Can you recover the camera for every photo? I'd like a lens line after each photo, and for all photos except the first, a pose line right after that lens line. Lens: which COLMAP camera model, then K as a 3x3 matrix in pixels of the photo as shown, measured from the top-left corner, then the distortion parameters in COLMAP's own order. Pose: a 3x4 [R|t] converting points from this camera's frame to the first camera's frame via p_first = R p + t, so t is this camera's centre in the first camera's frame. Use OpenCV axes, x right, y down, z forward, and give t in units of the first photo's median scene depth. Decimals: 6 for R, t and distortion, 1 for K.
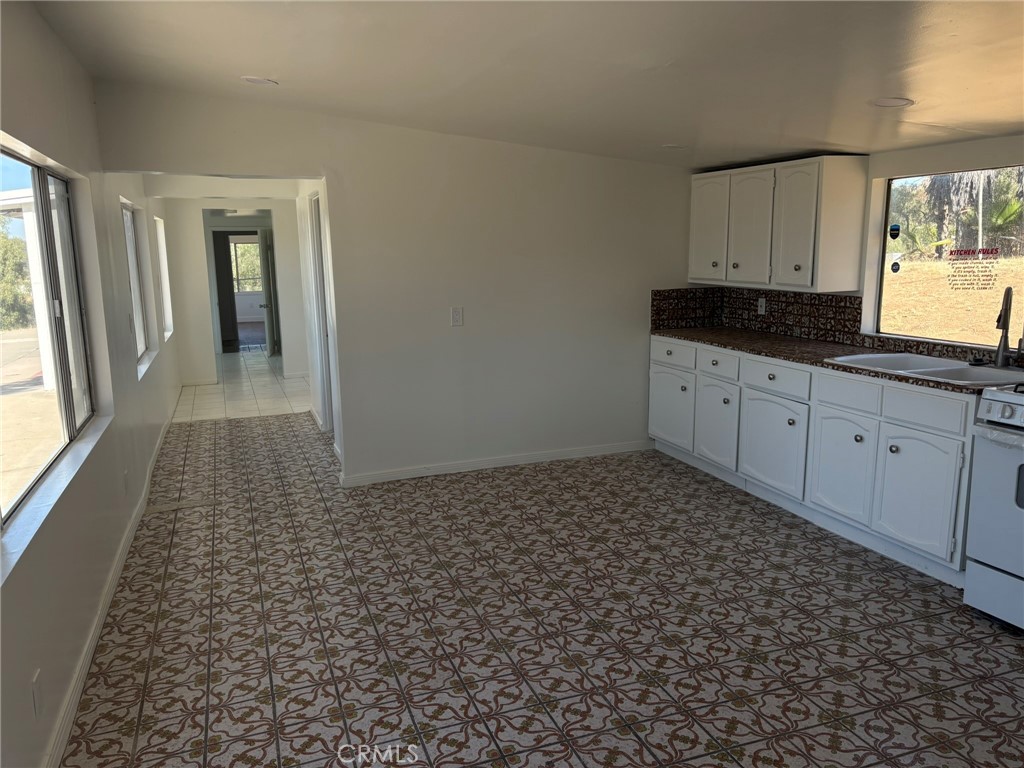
lens RADIAL K [[765.3, 0, 510.0], [0, 765.3, 388.0], [0, 0, 1]] dist [0.047010, -0.055284]
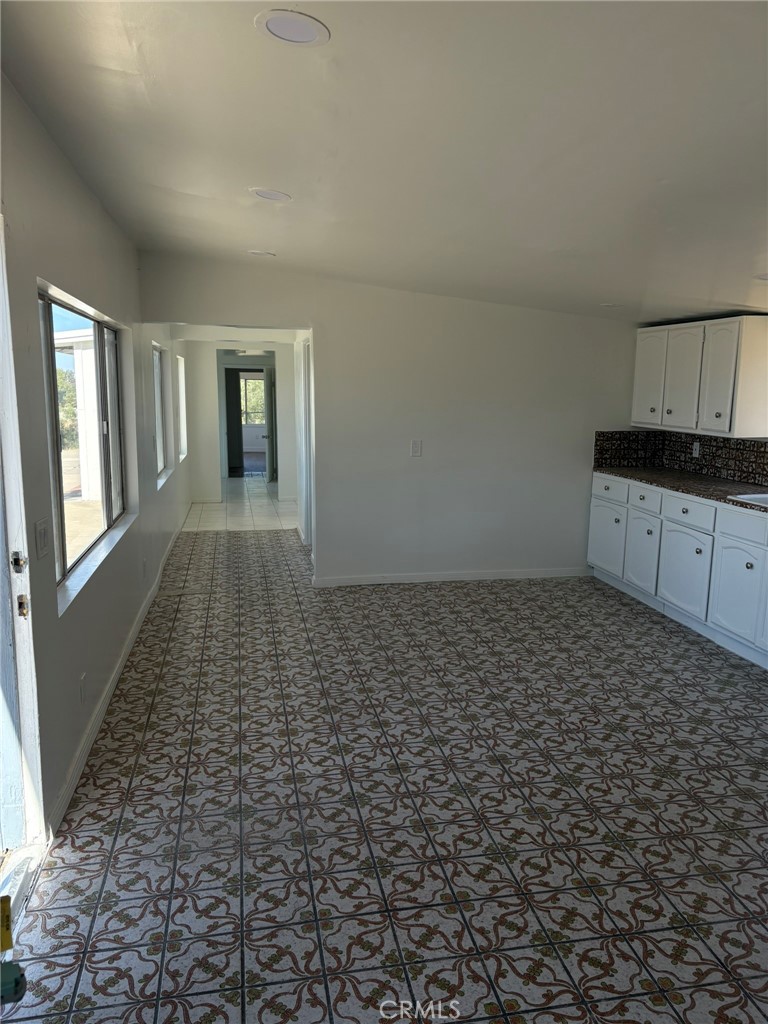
lens RADIAL K [[765.3, 0, 381.6], [0, 765.3, 520.0], [0, 0, 1]] dist [0.047010, -0.055284]
pose [[0.985568, 0.053838, -0.160493, 0.086517], [-0.055434, 0.998447, -0.005478, 0.030729], [0.159949, 0.014296, 0.987022, -0.190207]]
